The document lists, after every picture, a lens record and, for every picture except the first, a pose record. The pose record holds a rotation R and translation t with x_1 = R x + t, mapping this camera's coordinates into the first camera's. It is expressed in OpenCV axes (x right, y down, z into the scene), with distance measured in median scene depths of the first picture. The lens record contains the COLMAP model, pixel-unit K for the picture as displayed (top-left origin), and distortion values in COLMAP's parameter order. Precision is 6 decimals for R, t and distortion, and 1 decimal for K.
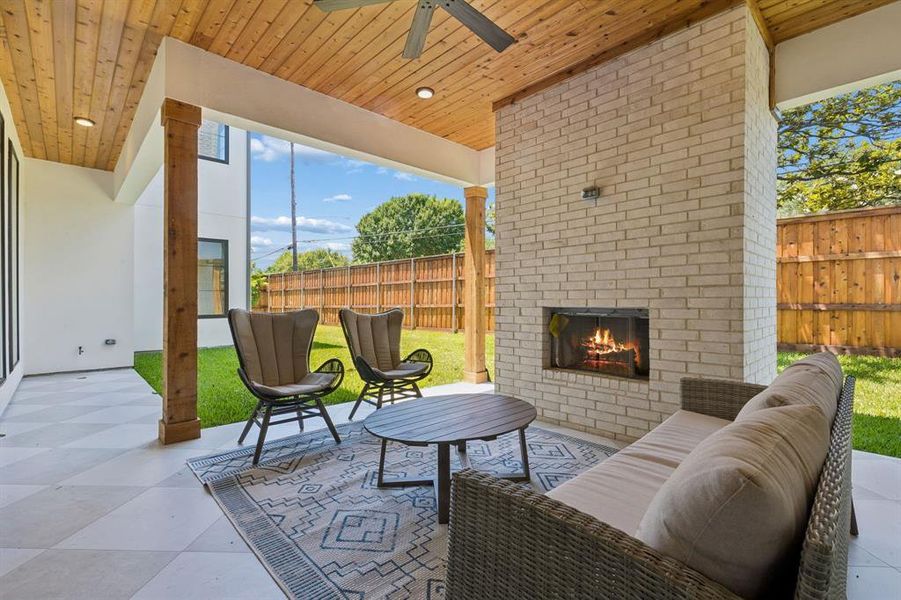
lens RADIAL K [[408.7, 0, 443.4], [0, 408.7, 295.1], [0, 0, 1]] dist [0.018214, -0.000163]
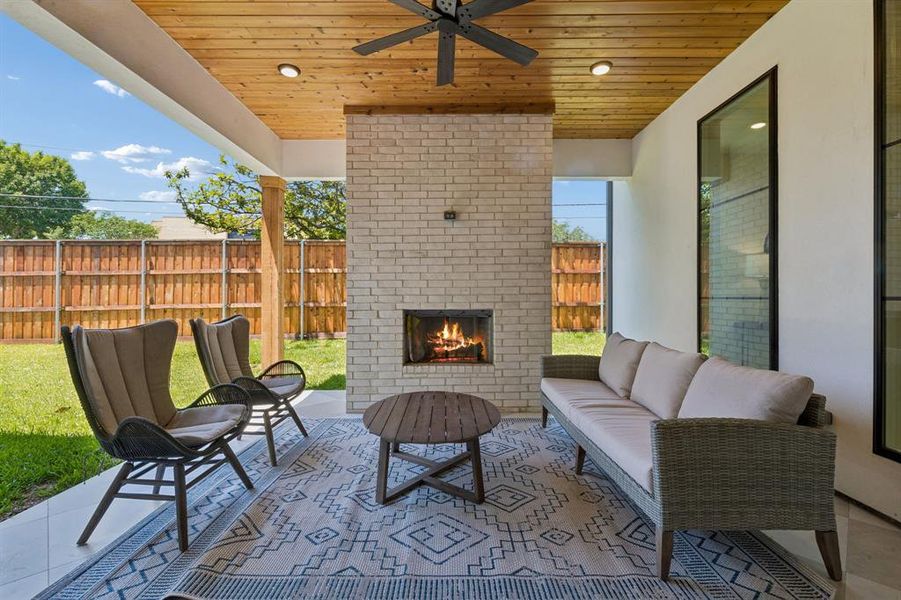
lens RADIAL K [[408.7, 0, 443.4], [0, 408.7, 295.1], [0, 0, 1]] dist [0.018214, -0.000163]
pose [[0.690649, 0.001085, 0.723189, -0.510151], [-0.006882, 0.999963, 0.005072, -0.017993], [-0.723157, -0.008480, 0.690631, 0.162317]]
